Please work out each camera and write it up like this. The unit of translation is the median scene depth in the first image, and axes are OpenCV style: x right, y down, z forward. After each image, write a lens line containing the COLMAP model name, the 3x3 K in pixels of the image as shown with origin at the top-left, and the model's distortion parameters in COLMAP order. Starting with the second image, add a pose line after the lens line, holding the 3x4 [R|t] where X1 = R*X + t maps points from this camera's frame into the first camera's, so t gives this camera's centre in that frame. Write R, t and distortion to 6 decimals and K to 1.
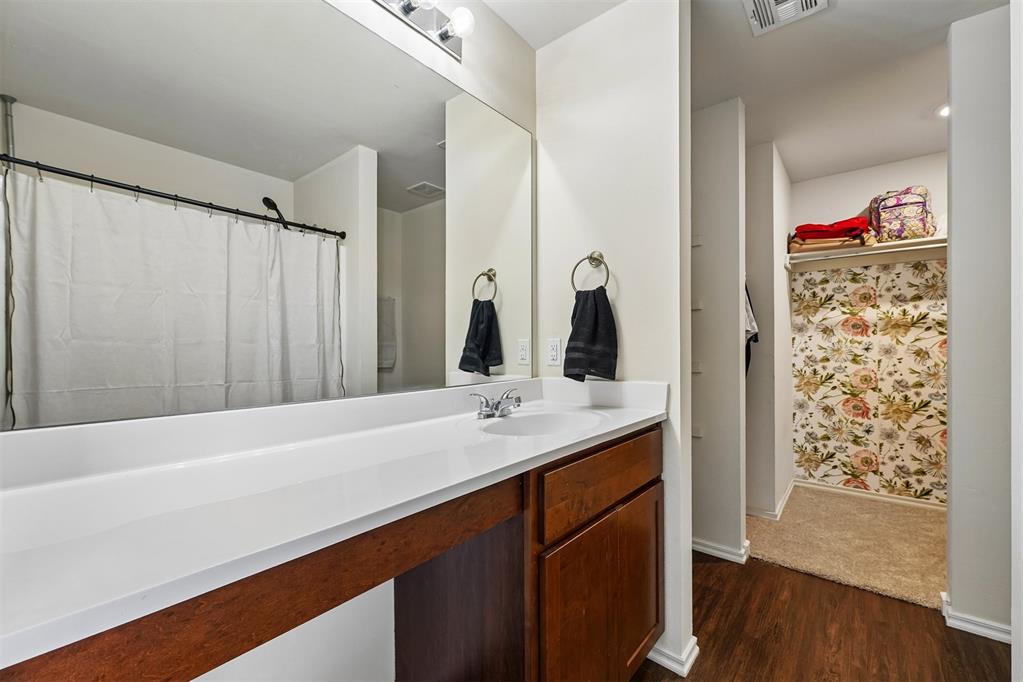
lens RADIAL K [[408.3, 0, 505.9], [0, 408.3, 346.2], [0, 0, 1]] dist [0.000713, 0.000576]
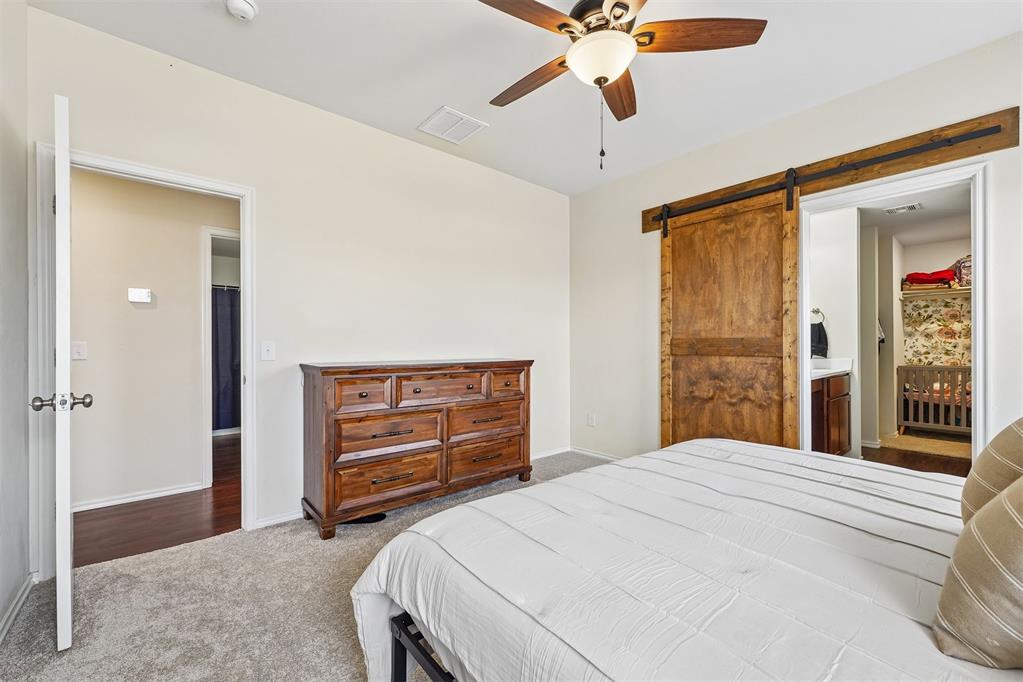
lens RADIAL K [[408.3, 0, 505.9], [0, 408.3, 346.2], [0, 0, 1]] dist [0.000713, 0.000576]
pose [[0.987288, -0.001359, -0.158933, -0.676952], [0.001293, 0.999999, -0.000519, 0.003368], [0.158934, 0.000307, 0.987289, -0.958753]]
